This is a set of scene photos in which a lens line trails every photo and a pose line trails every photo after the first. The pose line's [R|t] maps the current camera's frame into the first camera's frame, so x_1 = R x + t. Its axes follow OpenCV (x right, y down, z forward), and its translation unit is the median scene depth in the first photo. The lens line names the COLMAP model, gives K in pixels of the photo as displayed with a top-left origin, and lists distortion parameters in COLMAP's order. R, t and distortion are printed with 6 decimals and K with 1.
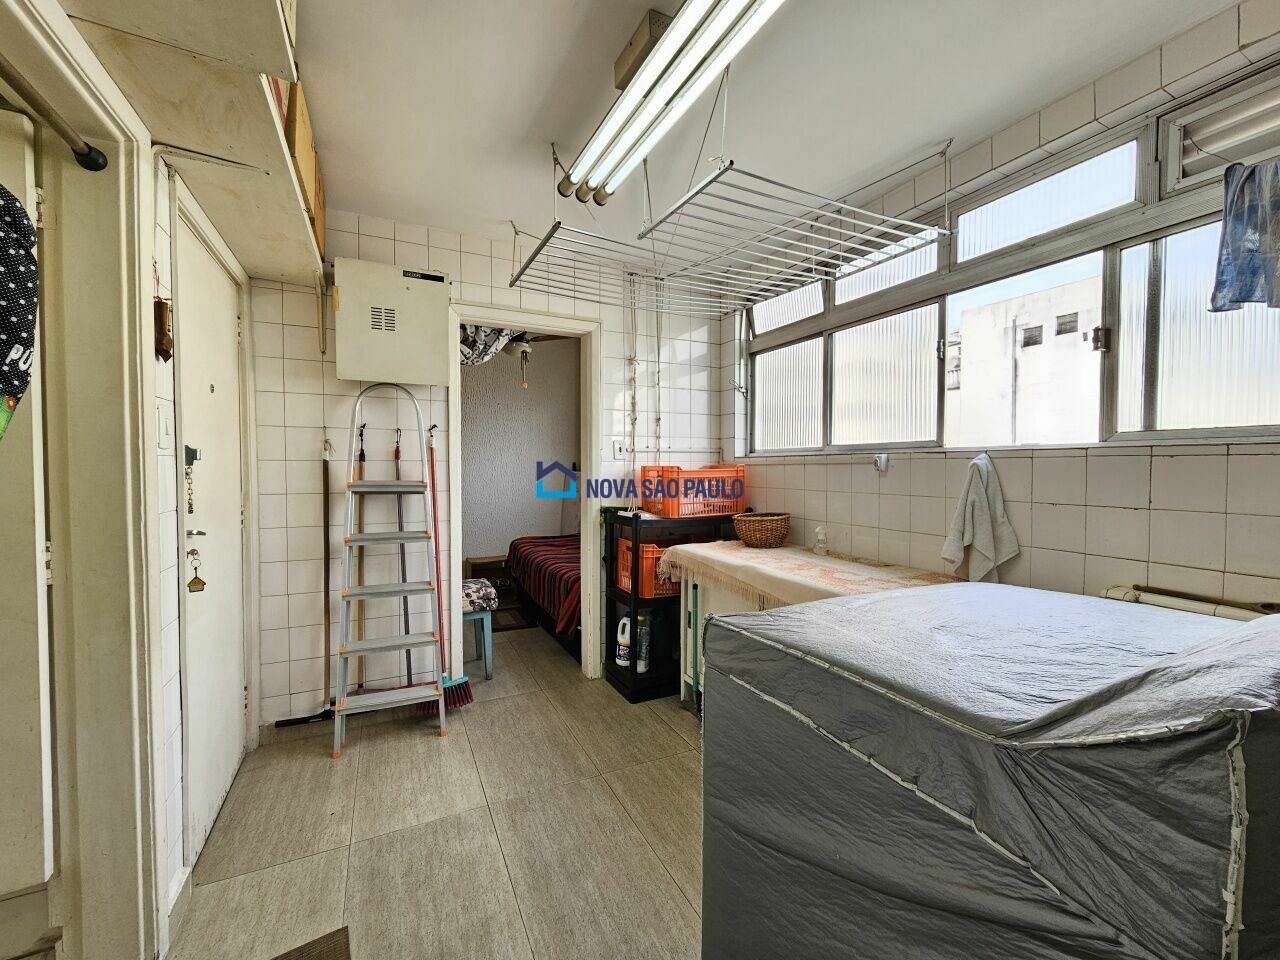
lens RADIAL K [[523.6, 0, 640.7], [0, 523.6, 479.9], [0, 0, 1]] dist [-0.001532, 0.000188]
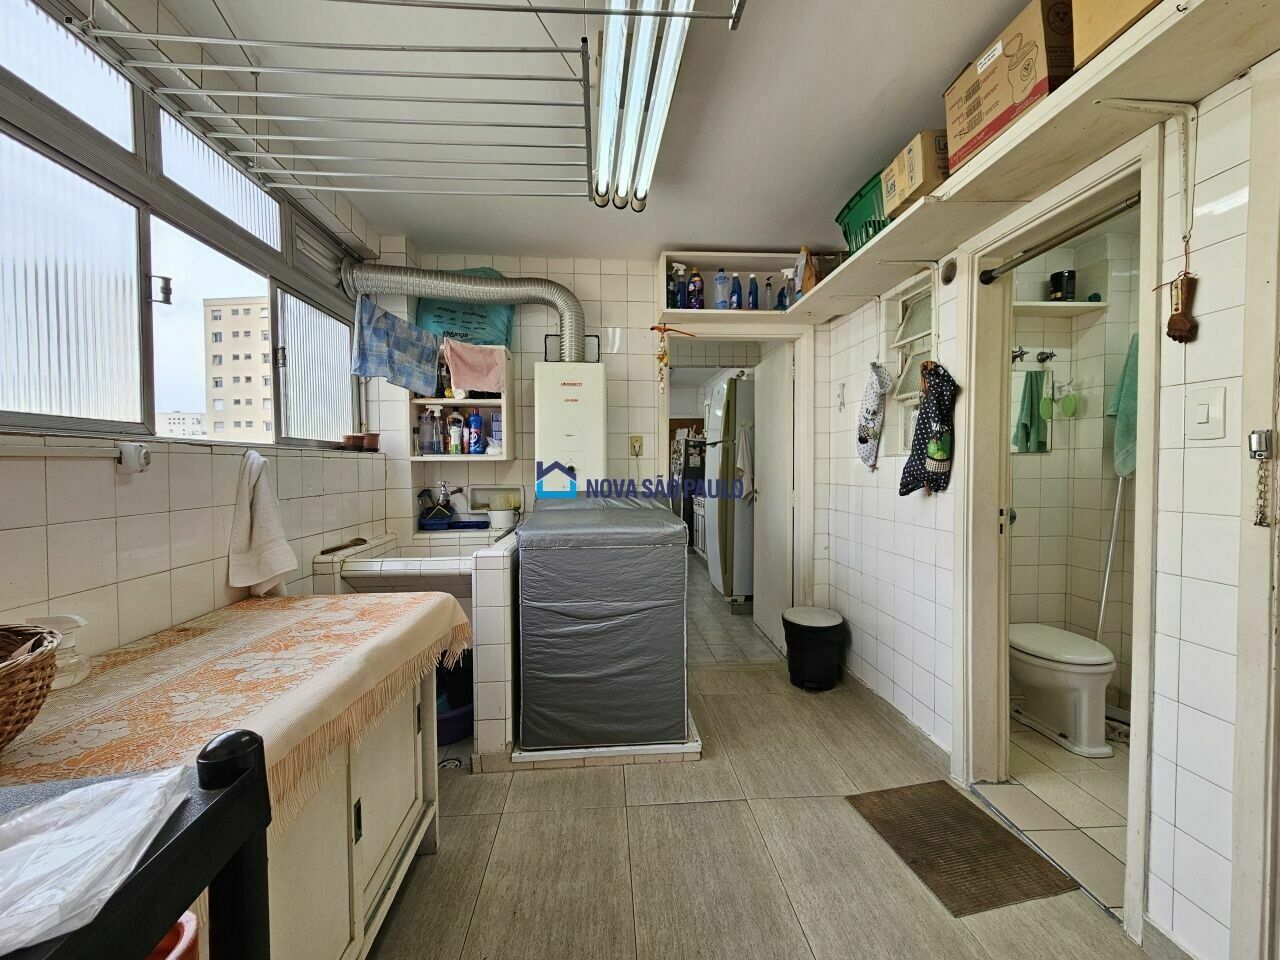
lens RADIAL K [[523.6, 0, 640.7], [0, 523.6, 479.9], [0, 0, 1]] dist [-0.001532, 0.000188]
pose [[-0.932266, -0.001672, 0.361769, -0.216146], [0.020835, 0.998082, 0.058303, -0.028202], [-0.361172, 0.061891, -0.930443, 1.286887]]
